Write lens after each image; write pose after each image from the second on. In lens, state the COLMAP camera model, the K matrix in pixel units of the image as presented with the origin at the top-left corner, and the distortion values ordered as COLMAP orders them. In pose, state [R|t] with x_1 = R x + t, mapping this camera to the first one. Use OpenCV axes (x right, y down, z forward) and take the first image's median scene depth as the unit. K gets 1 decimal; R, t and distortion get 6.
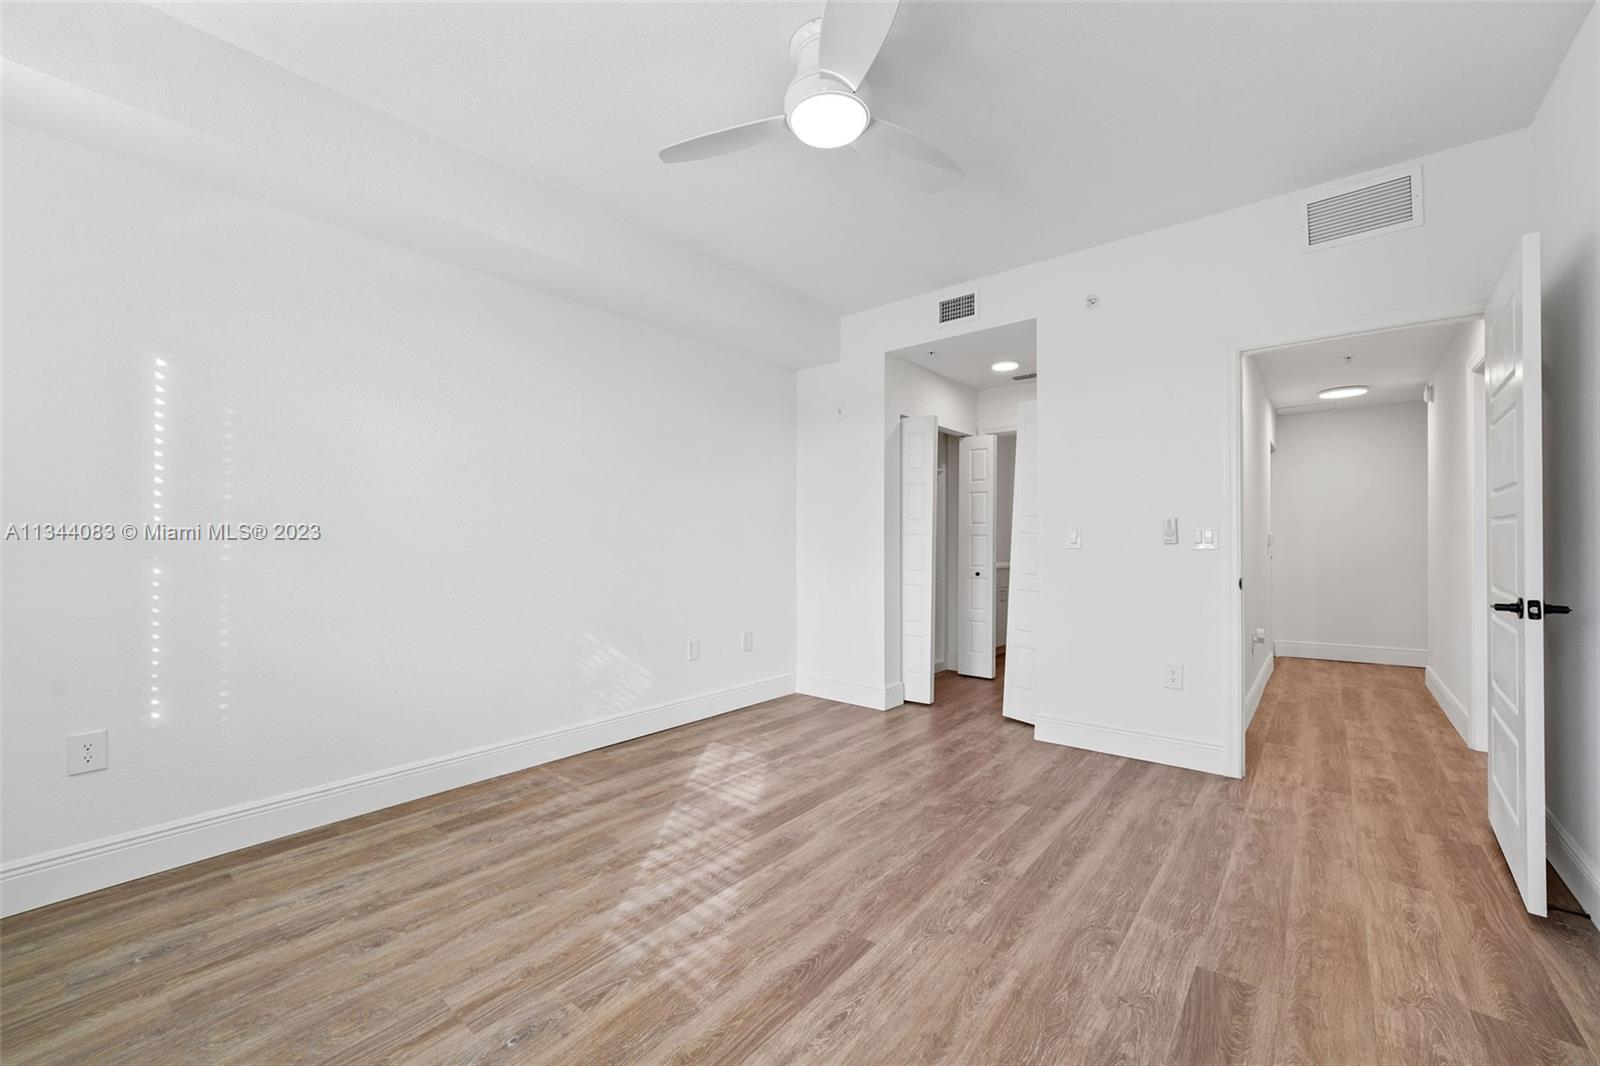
lens RADIAL K [[640.5, 0, 800.4], [0, 640.5, 538.1], [0, 0, 1]] dist [-0.002974, 0.000005]
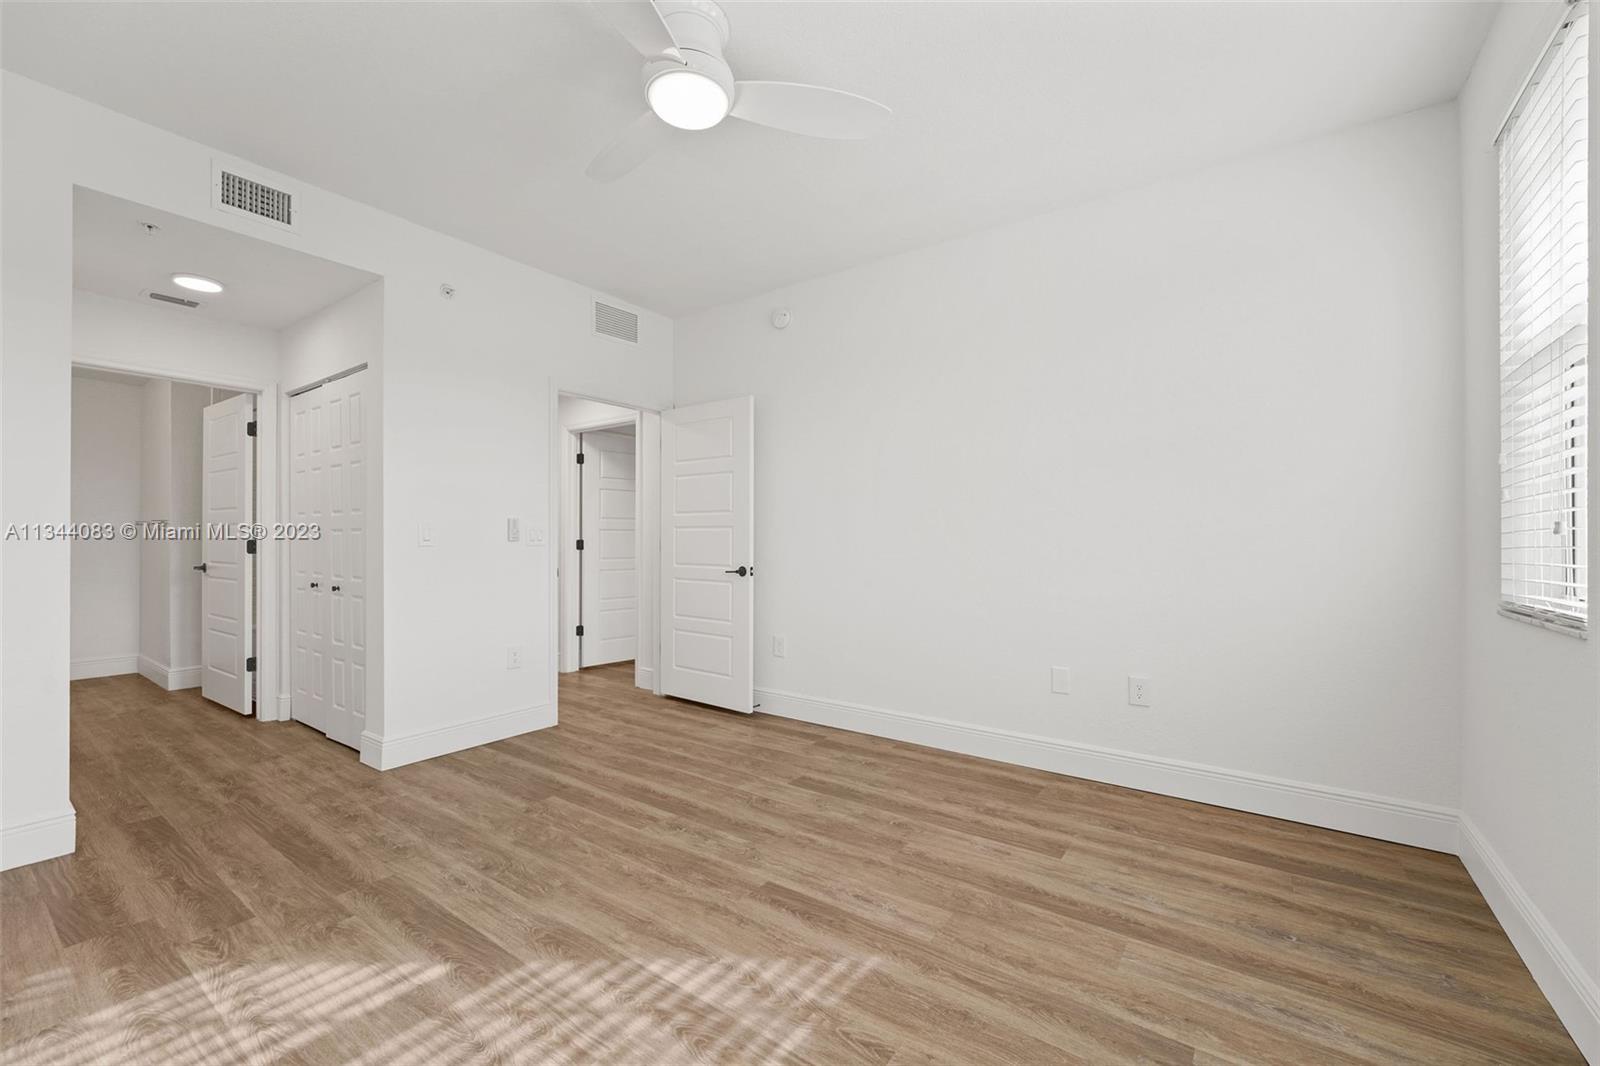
lens RADIAL K [[640.5, 0, 800.4], [0, 640.5, 538.1], [0, 0, 1]] dist [-0.002974, 0.000005]
pose [[-0.065268, 0.004075, 0.997859, -0.749799], [-0.009203, 0.999947, -0.004686, 0.005108], [-0.997825, -0.009489, -0.065227, 0.721610]]
